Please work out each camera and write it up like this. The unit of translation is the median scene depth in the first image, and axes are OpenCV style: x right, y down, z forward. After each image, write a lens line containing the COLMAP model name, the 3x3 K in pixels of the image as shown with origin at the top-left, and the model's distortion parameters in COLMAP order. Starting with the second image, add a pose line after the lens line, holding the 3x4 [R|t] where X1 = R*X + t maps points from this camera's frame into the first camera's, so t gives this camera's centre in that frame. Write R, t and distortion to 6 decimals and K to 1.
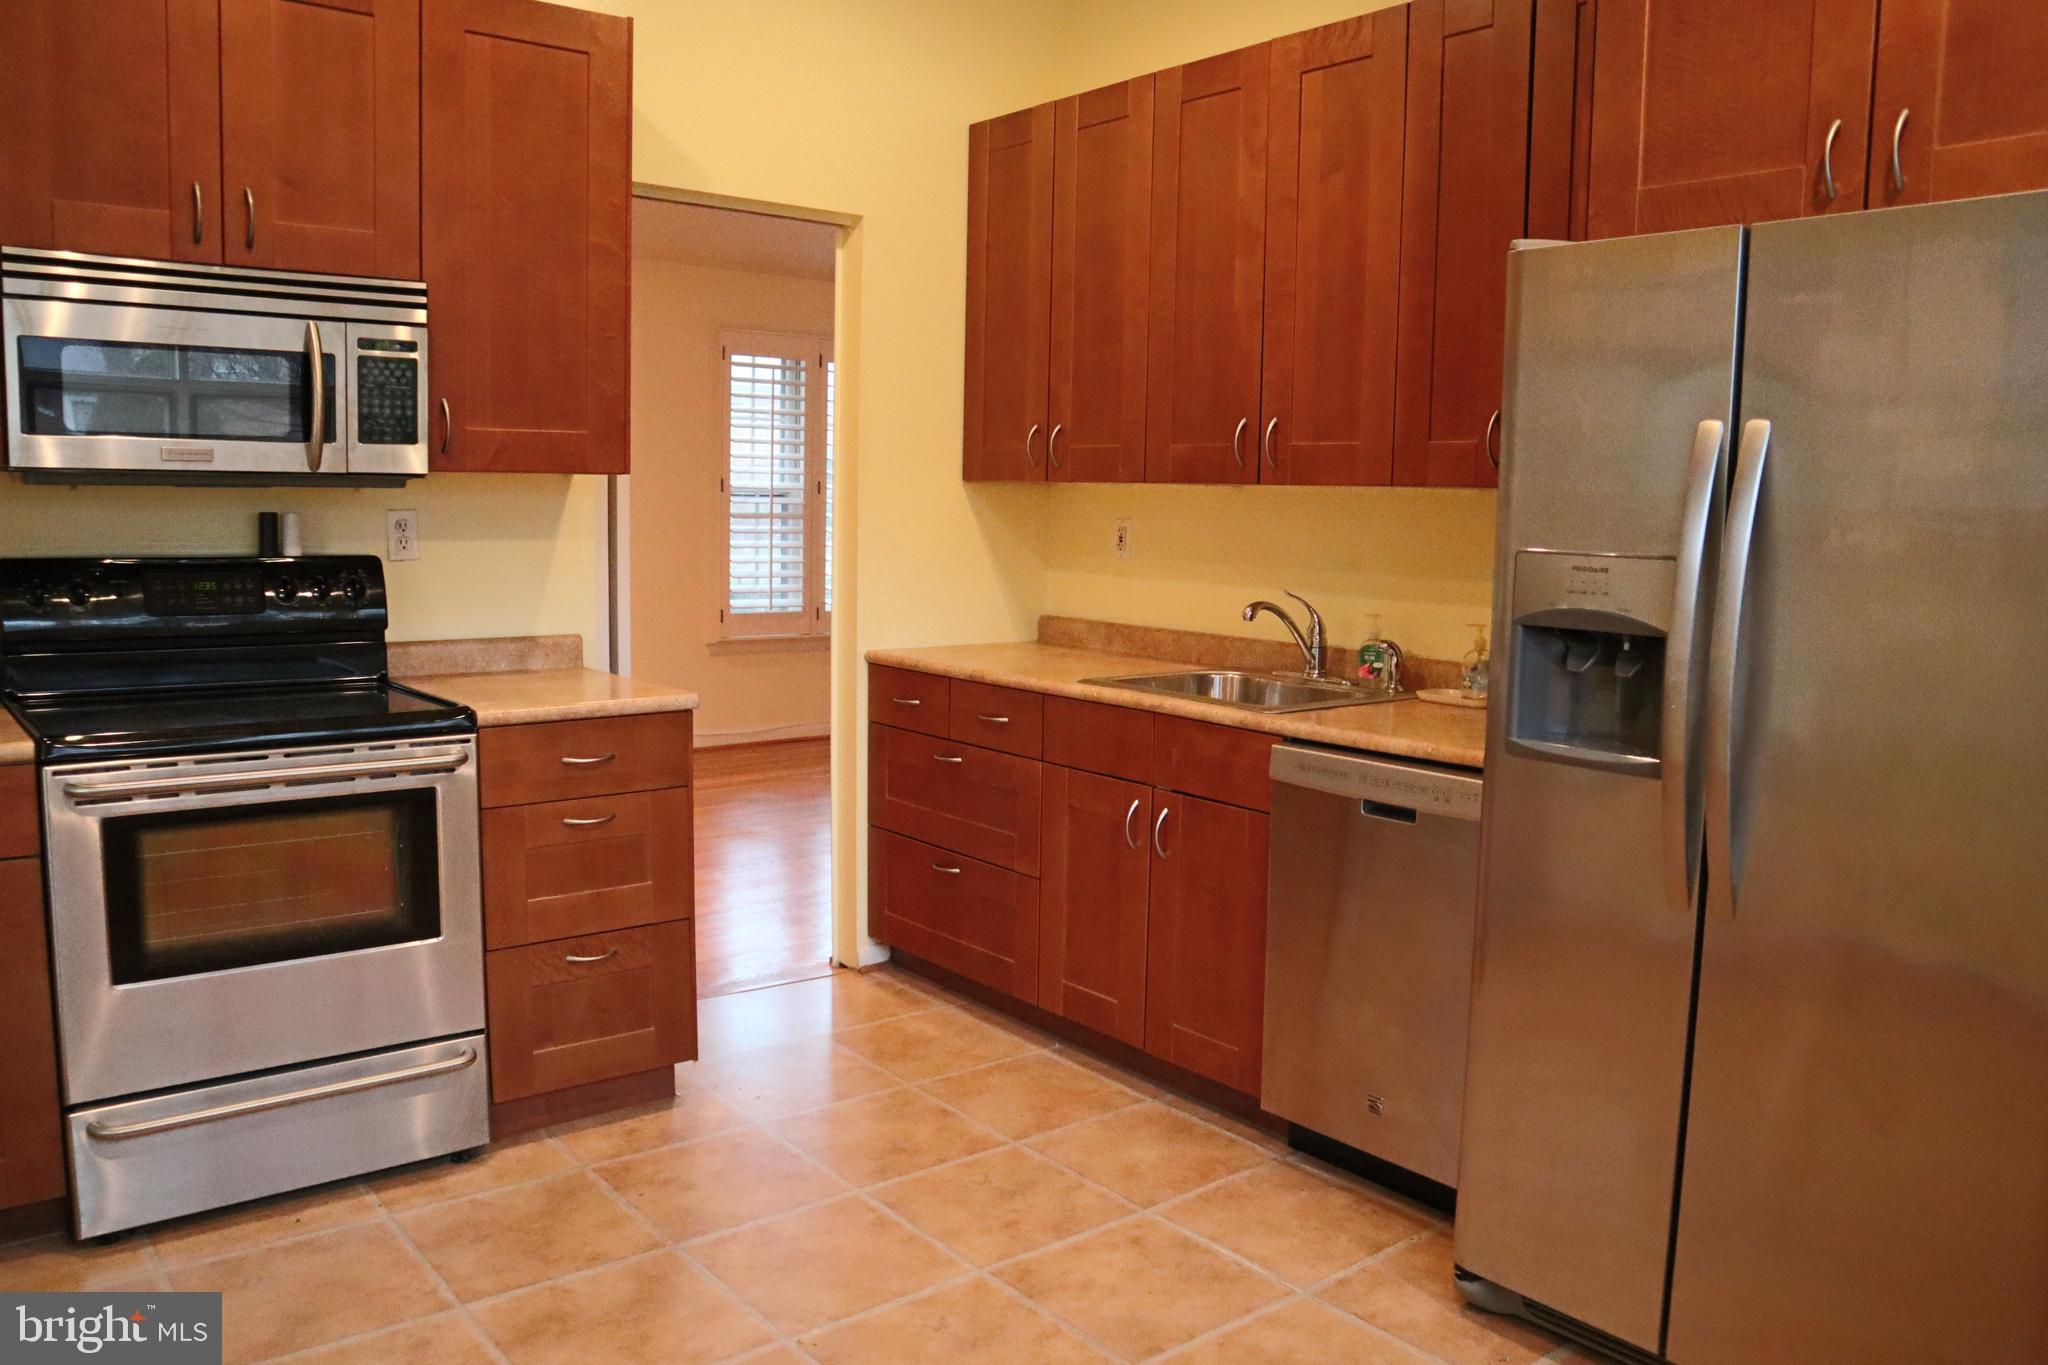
lens RADIAL K [[1579.7, 0, 1033.9], [0, 1579.7, 694.7], [0, 0, 1]] dist [-0.146181, 0.138602]
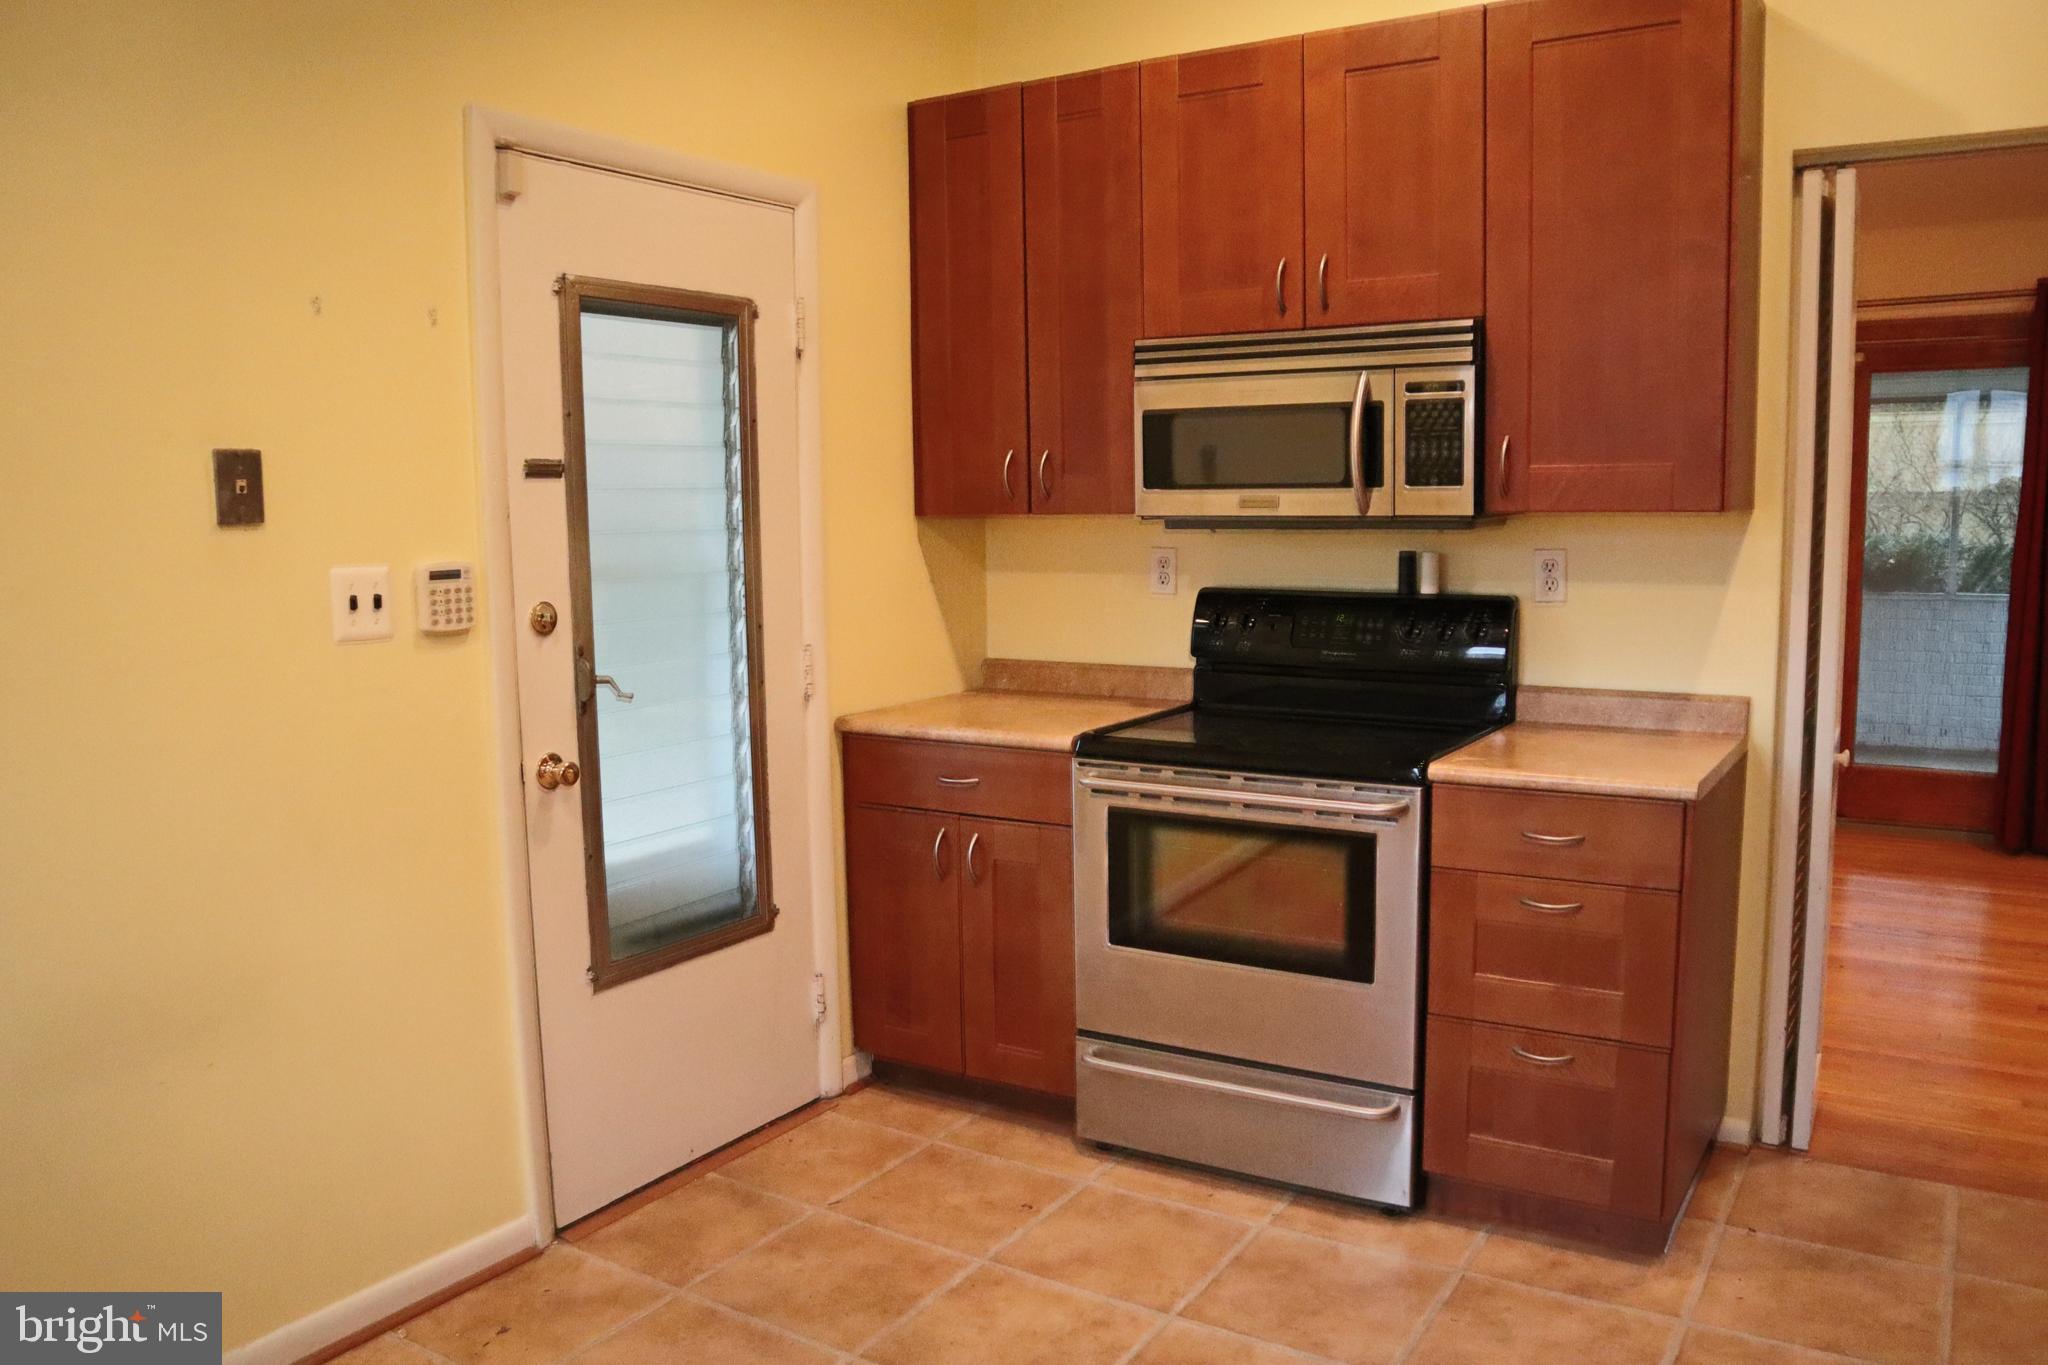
lens RADIAL K [[1579.7, 0, 1033.9], [0, 1579.7, 694.7], [0, 0, 1]] dist [-0.146181, 0.138602]
pose [[0.319162, 0.092053, -0.943219, 0.461408], [-0.096658, 0.993243, 0.064228, -0.069367], [0.942758, 0.070671, 0.325903, 0.440802]]
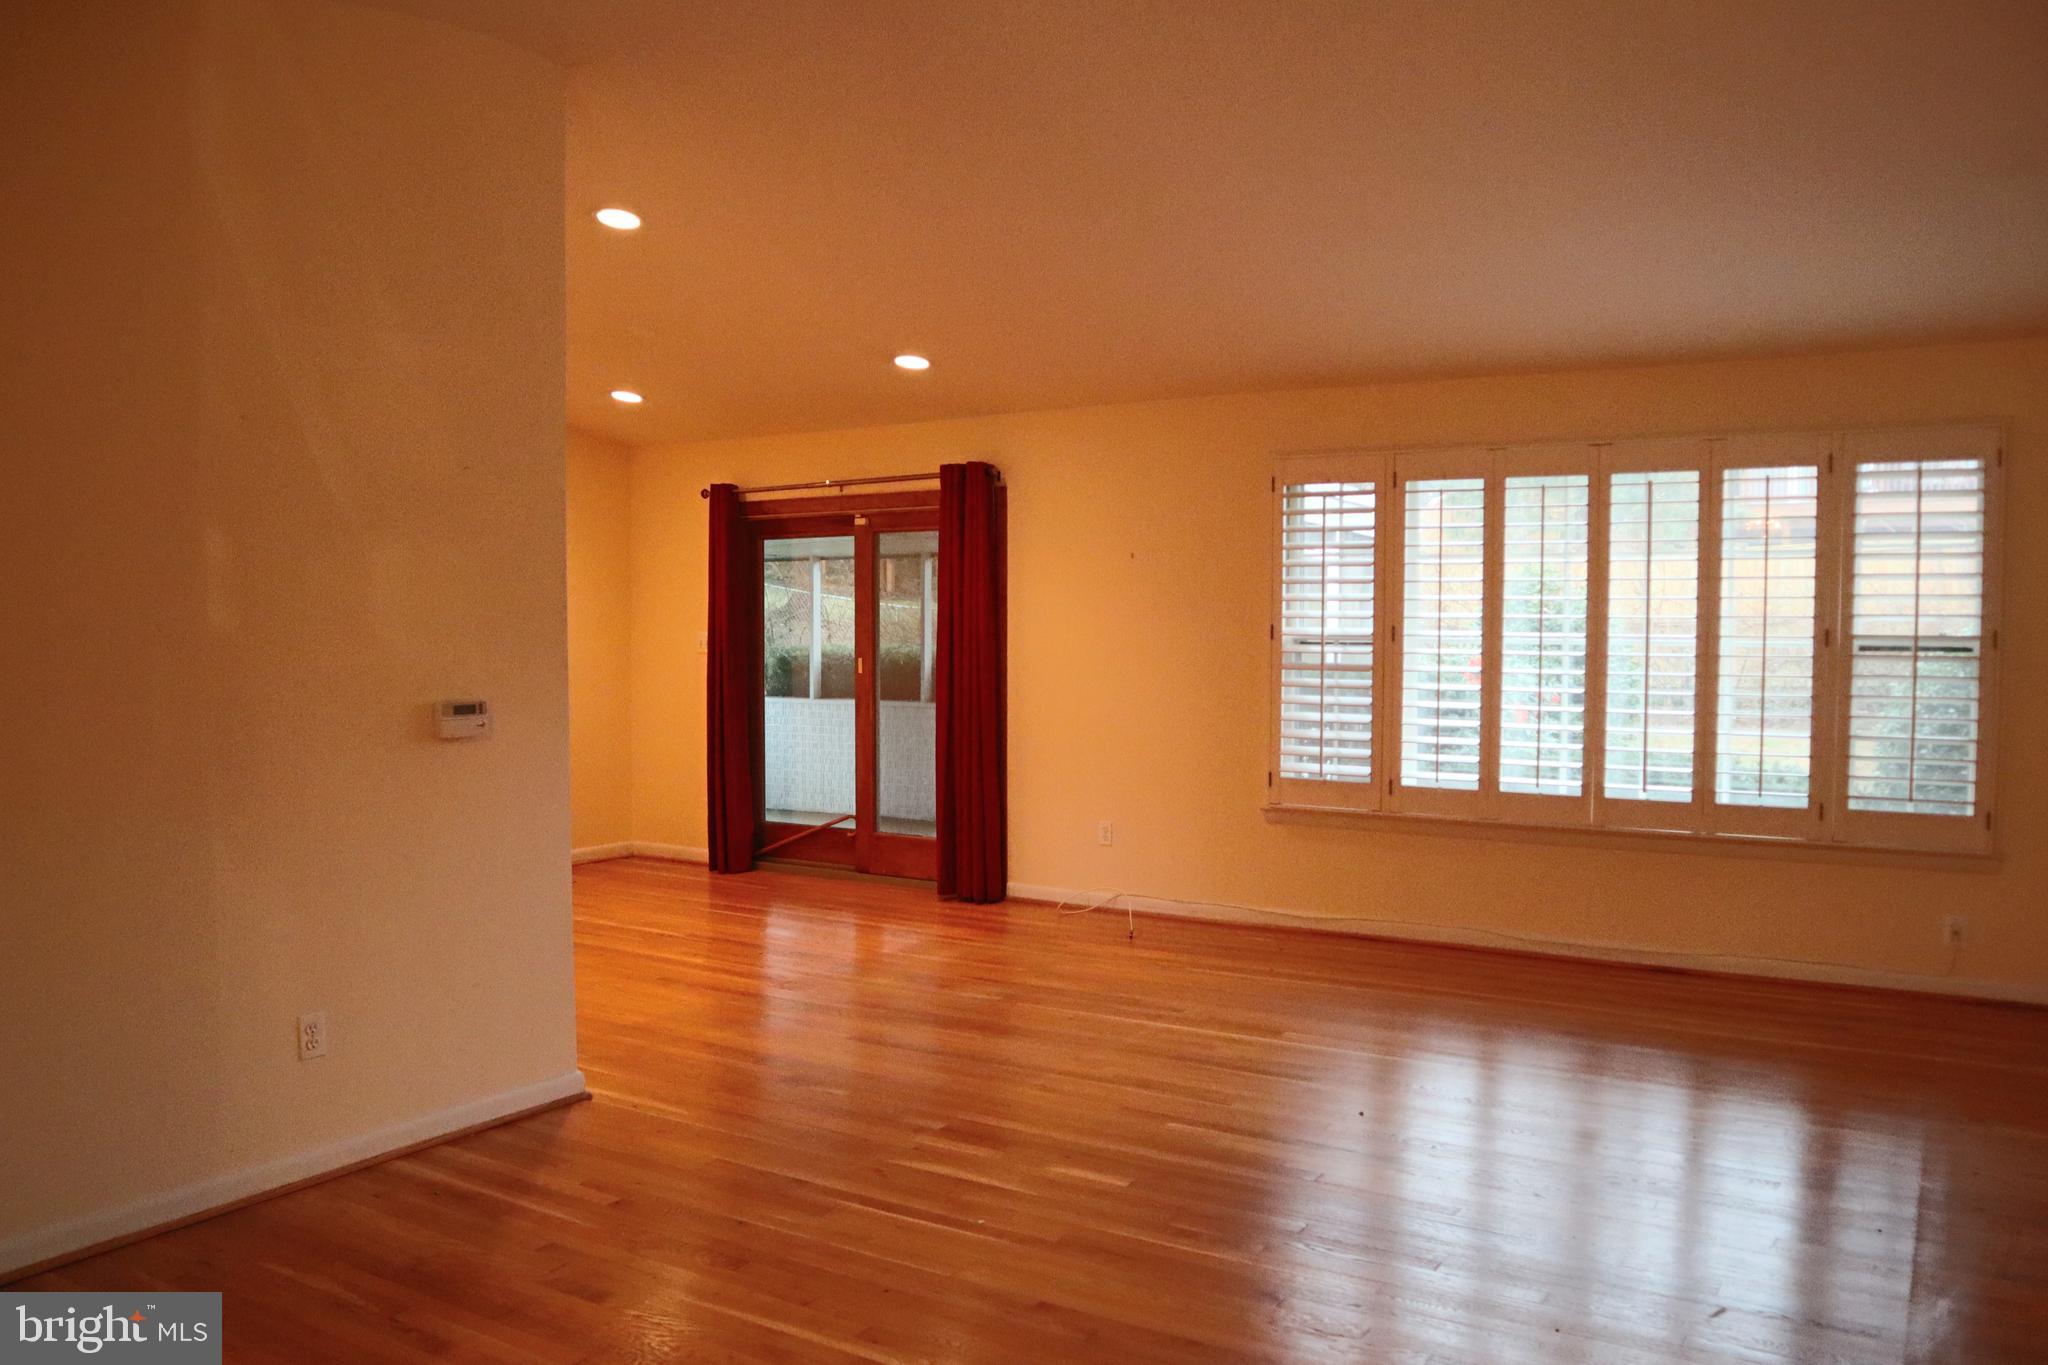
lens RADIAL K [[1579.7, 0, 1033.9], [0, 1579.7, 694.7], [0, 0, 1]] dist [-0.146181, 0.138602]
pose [[0.326136, 0.023798, -0.945023, 1.579311], [-0.115883, 0.993150, -0.014982, -0.181499], [0.938193, 0.114398, 0.326660, 1.534074]]
